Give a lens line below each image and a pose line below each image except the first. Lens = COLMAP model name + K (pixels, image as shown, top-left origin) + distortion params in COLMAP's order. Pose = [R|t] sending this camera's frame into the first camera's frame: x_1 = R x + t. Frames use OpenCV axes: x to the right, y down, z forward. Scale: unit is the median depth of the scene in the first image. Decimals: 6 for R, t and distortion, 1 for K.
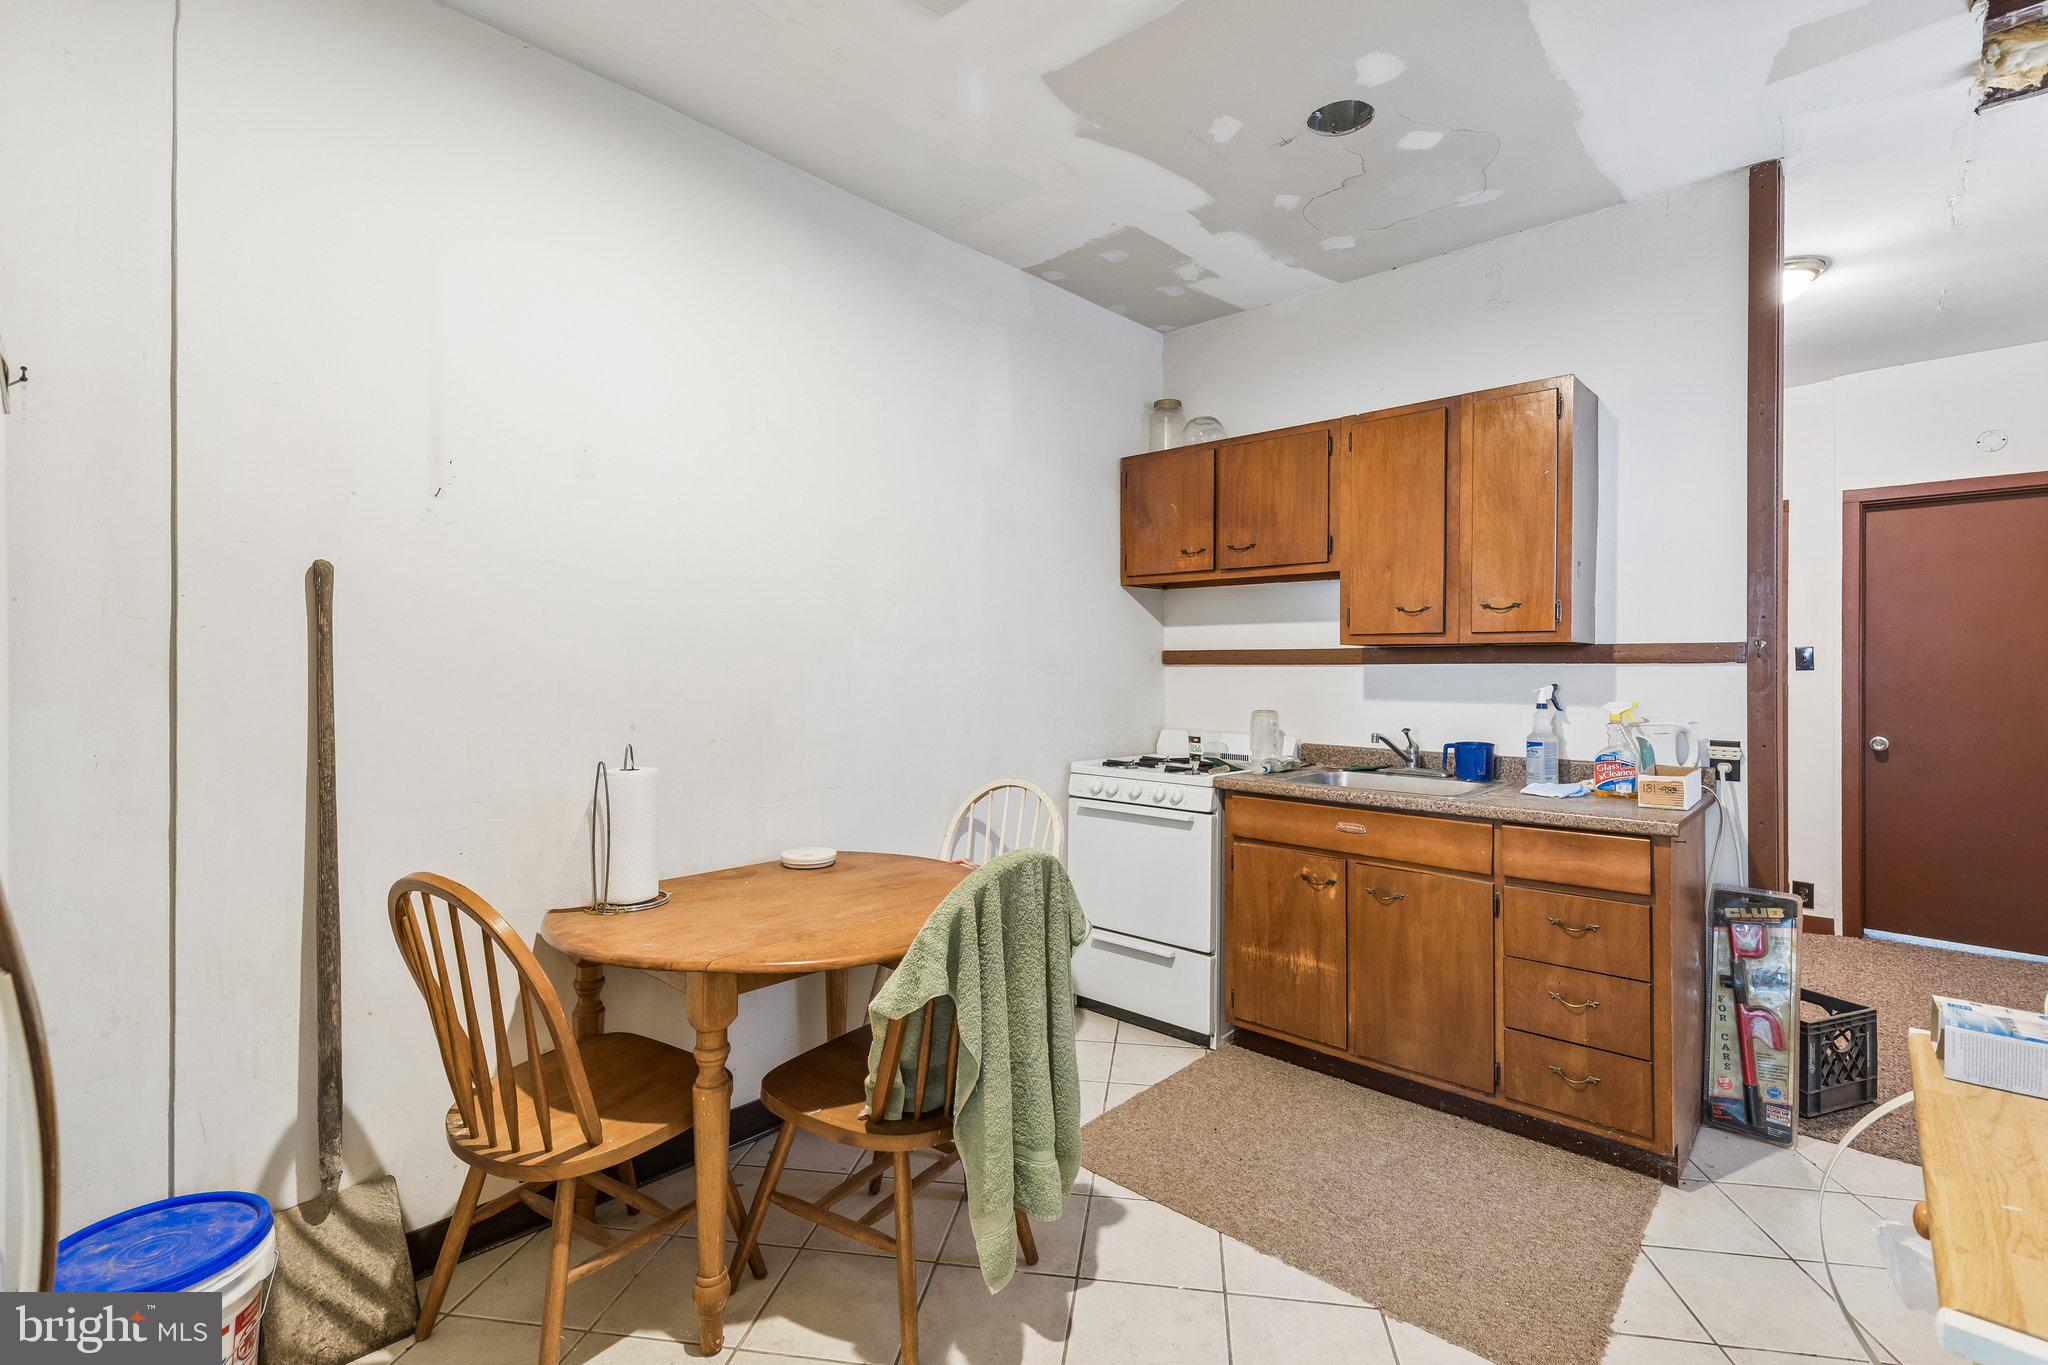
lens RADIAL K [[929.5, 0, 1021.2], [0, 929.5, 673.5], [0, 0, 1]] dist [0.004087, -0.000607]
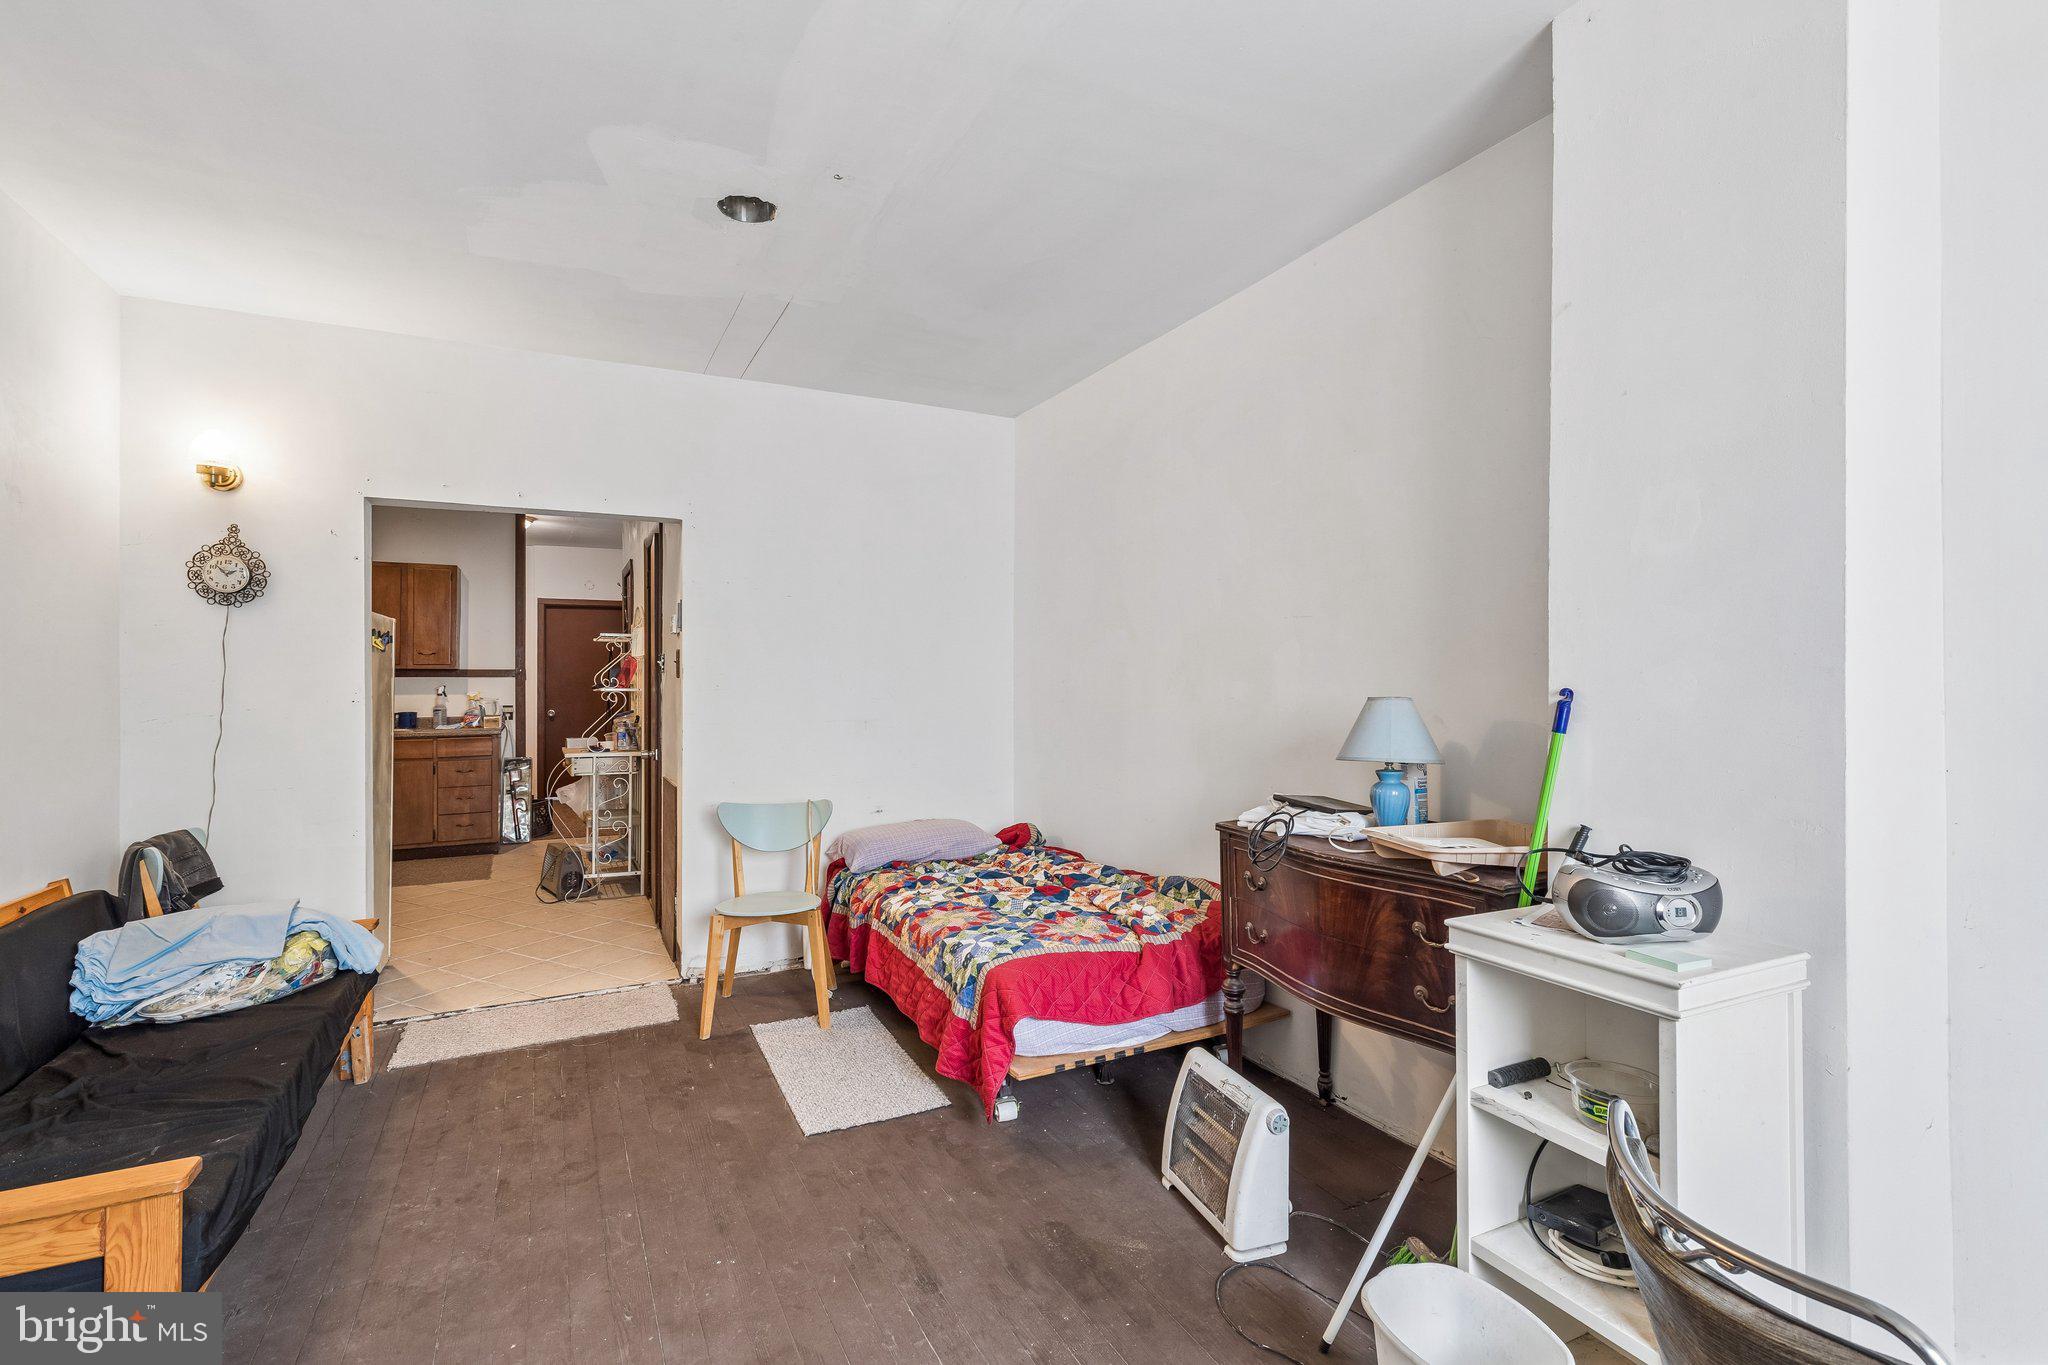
lens RADIAL K [[929.5, 0, 1042.7], [0, 929.5, 678.9], [0, 0, 1]] dist [0.004087, -0.000607]
pose [[0.328610, 0.000458, 0.944465, -1.241935], [0.007054, 0.999971, -0.002939, 0.011983], [-0.944439, 0.007628, 0.328598, -1.313704]]
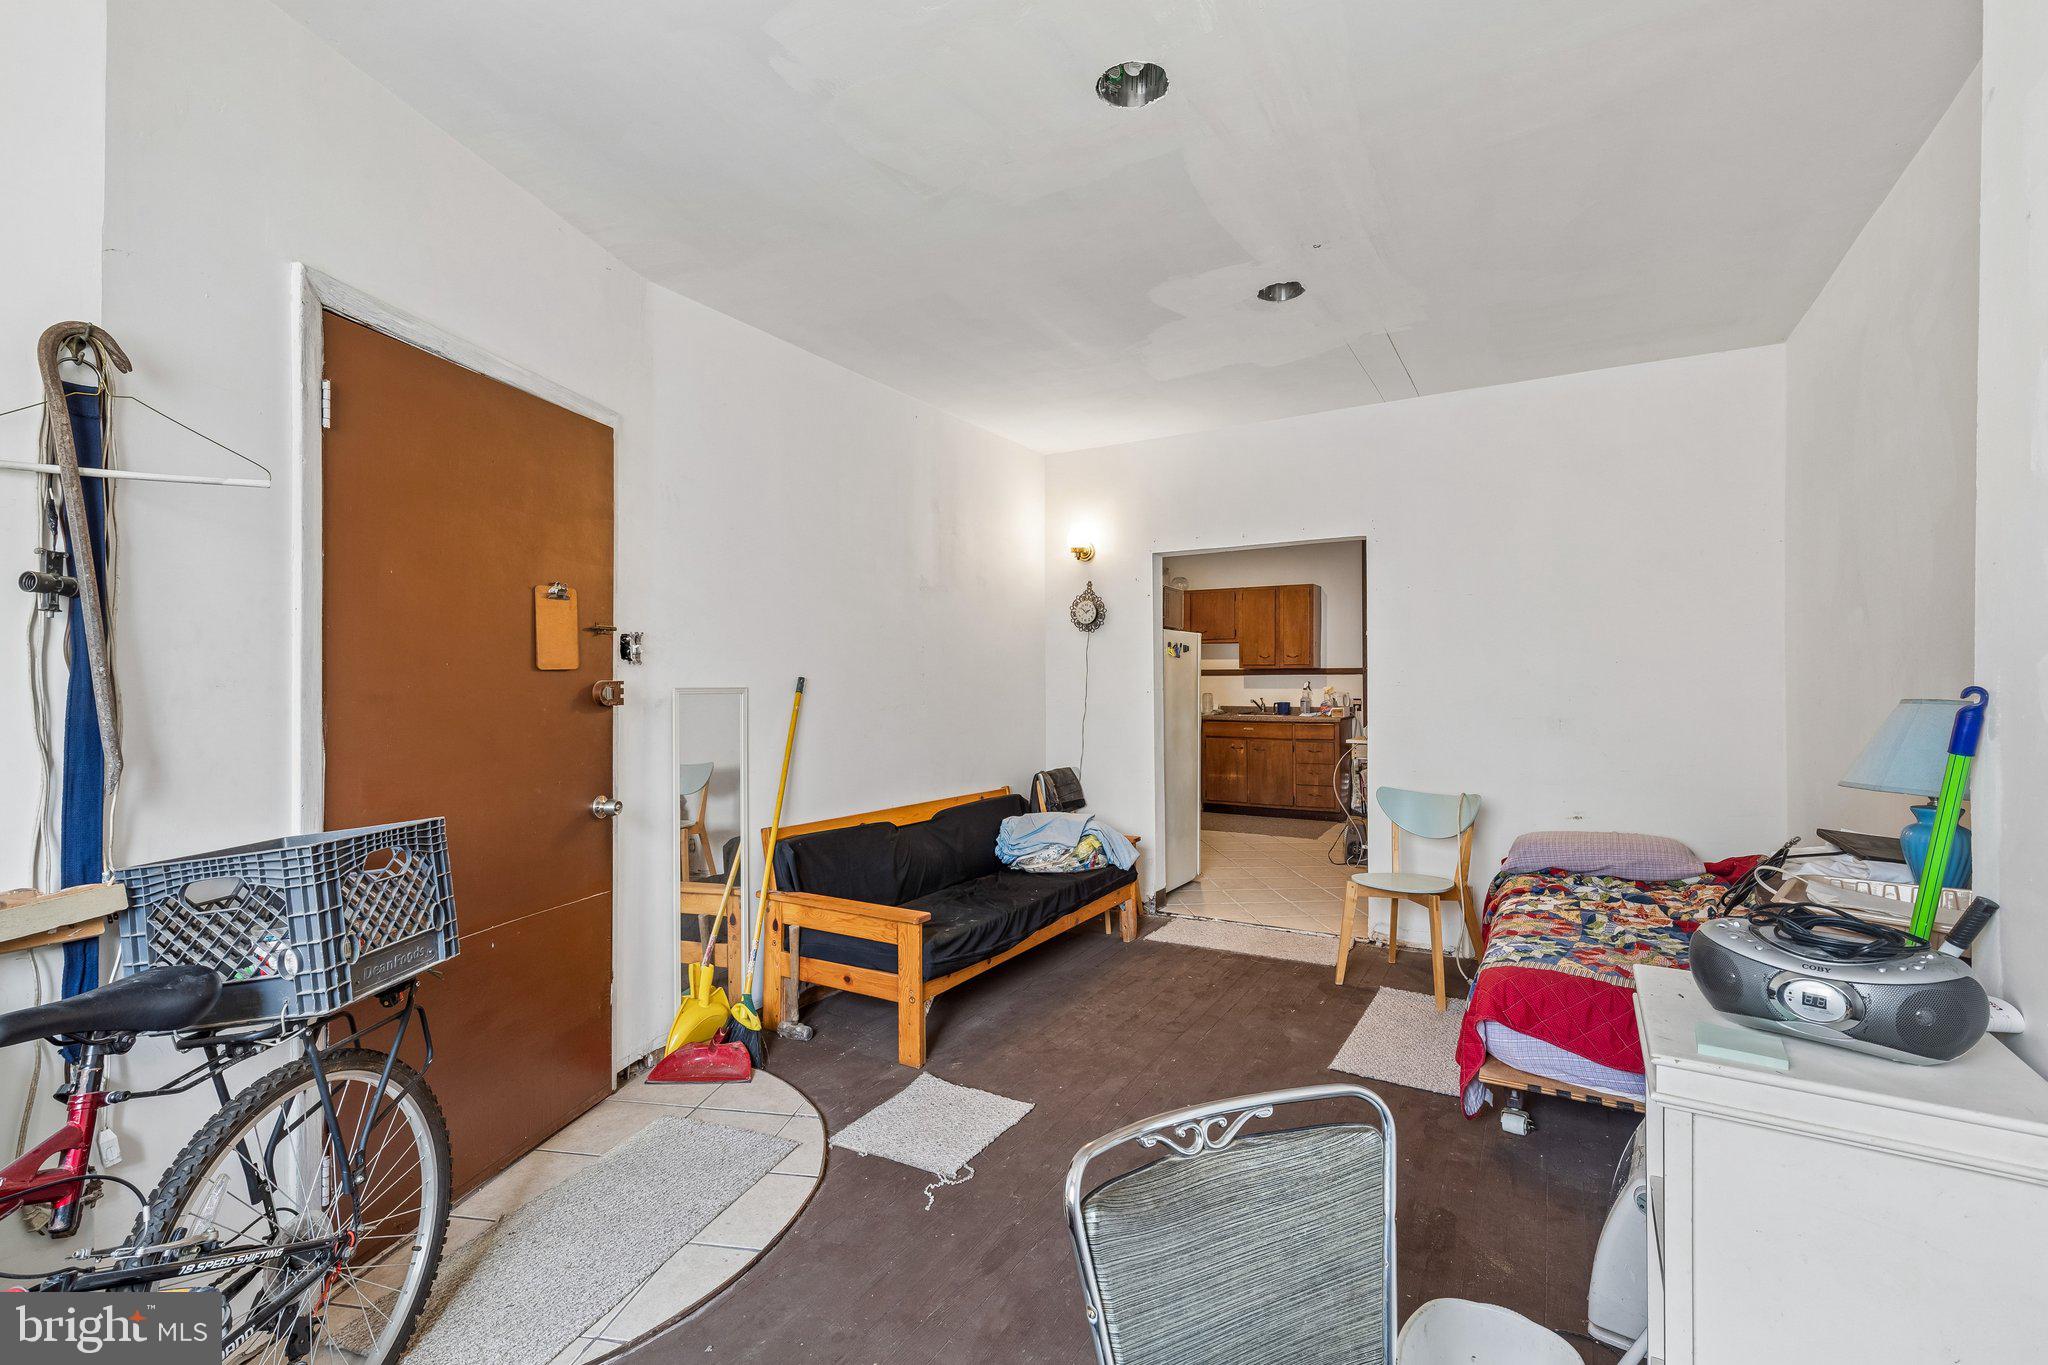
lens RADIAL K [[929.5, 0, 1015.7], [0, 929.5, 677.7], [0, 0, 1]] dist [0.004087, -0.000607]
pose [[0.977190, -0.003789, 0.212331, -1.016742], [0.005392, 0.999961, -0.006970, 0.015580], [-0.212297, 0.007956, 0.977173, -1.781771]]
